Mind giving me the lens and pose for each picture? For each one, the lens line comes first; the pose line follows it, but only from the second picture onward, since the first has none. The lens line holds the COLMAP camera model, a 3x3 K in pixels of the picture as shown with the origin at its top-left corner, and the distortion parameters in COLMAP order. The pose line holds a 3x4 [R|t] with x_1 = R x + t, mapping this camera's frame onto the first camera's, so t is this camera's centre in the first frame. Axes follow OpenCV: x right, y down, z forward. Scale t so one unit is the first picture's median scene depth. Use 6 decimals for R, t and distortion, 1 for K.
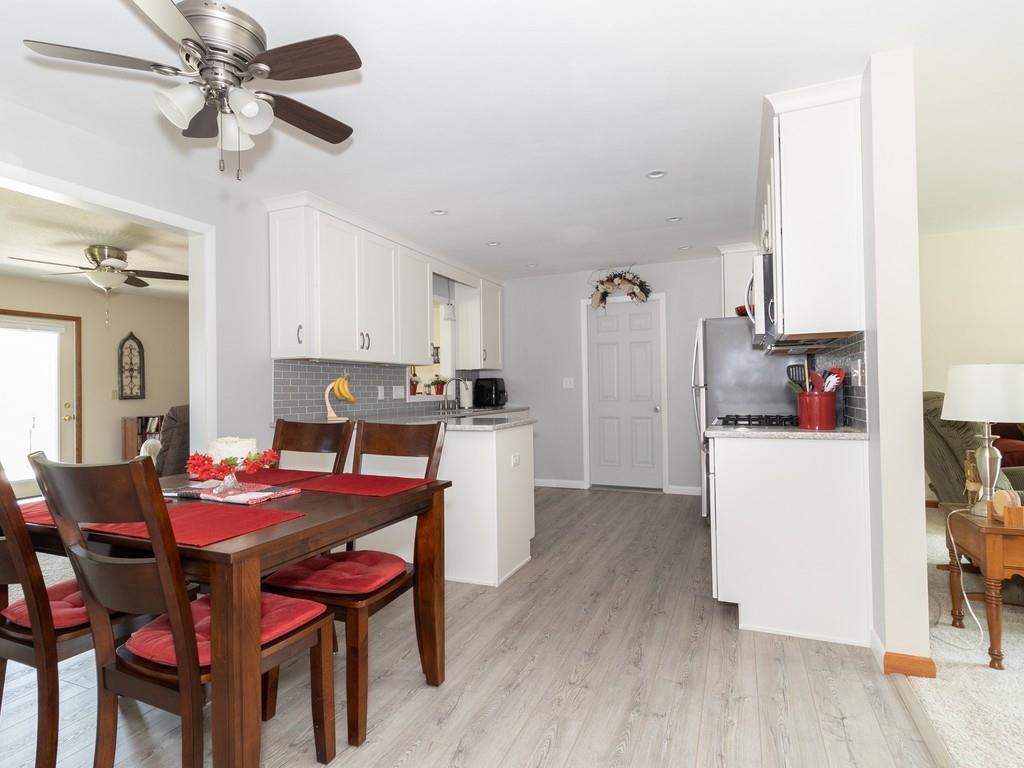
lens RADIAL K [[534.8, 0, 512.0], [0, 534.8, 384.0], [0, 0, 1]] dist [0.005149, 0.000859]
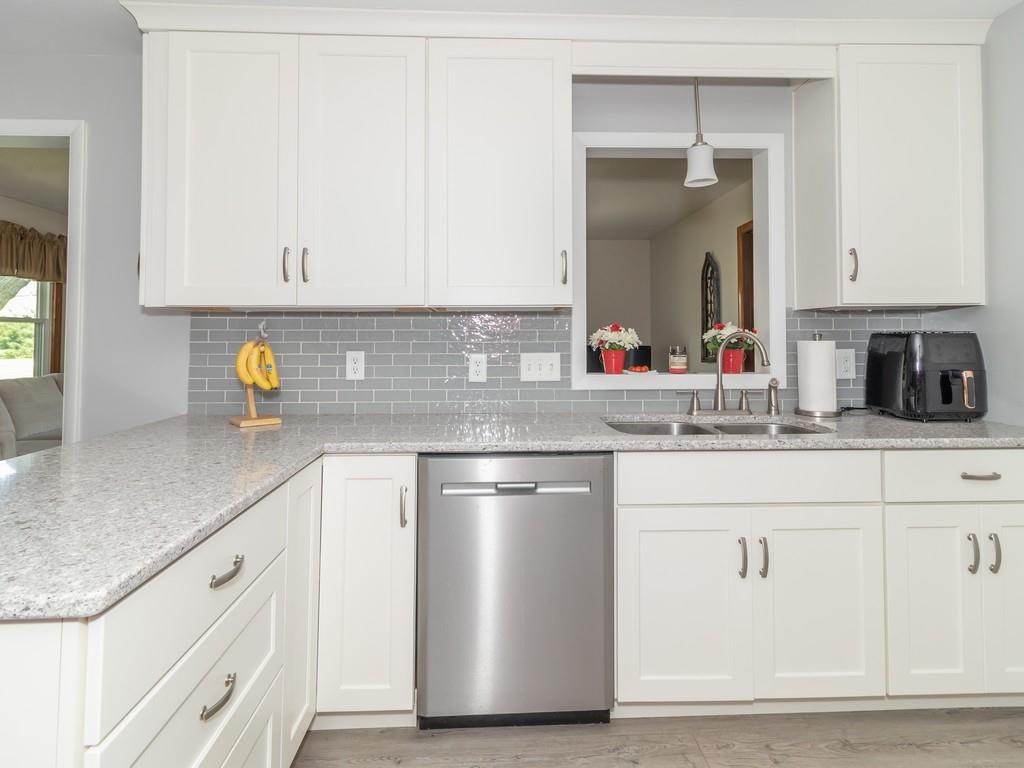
lens RADIAL K [[551.8, 0, 510.4], [0, 551.8, 317.2], [0, 0, 1]] dist [0.001620, -0.000512]
pose [[0.430737, -0.020171, -0.902252, 0.174507], [0.004515, 0.999786, -0.020196, -0.015420], [0.902466, 0.004626, 0.430735, 0.666693]]
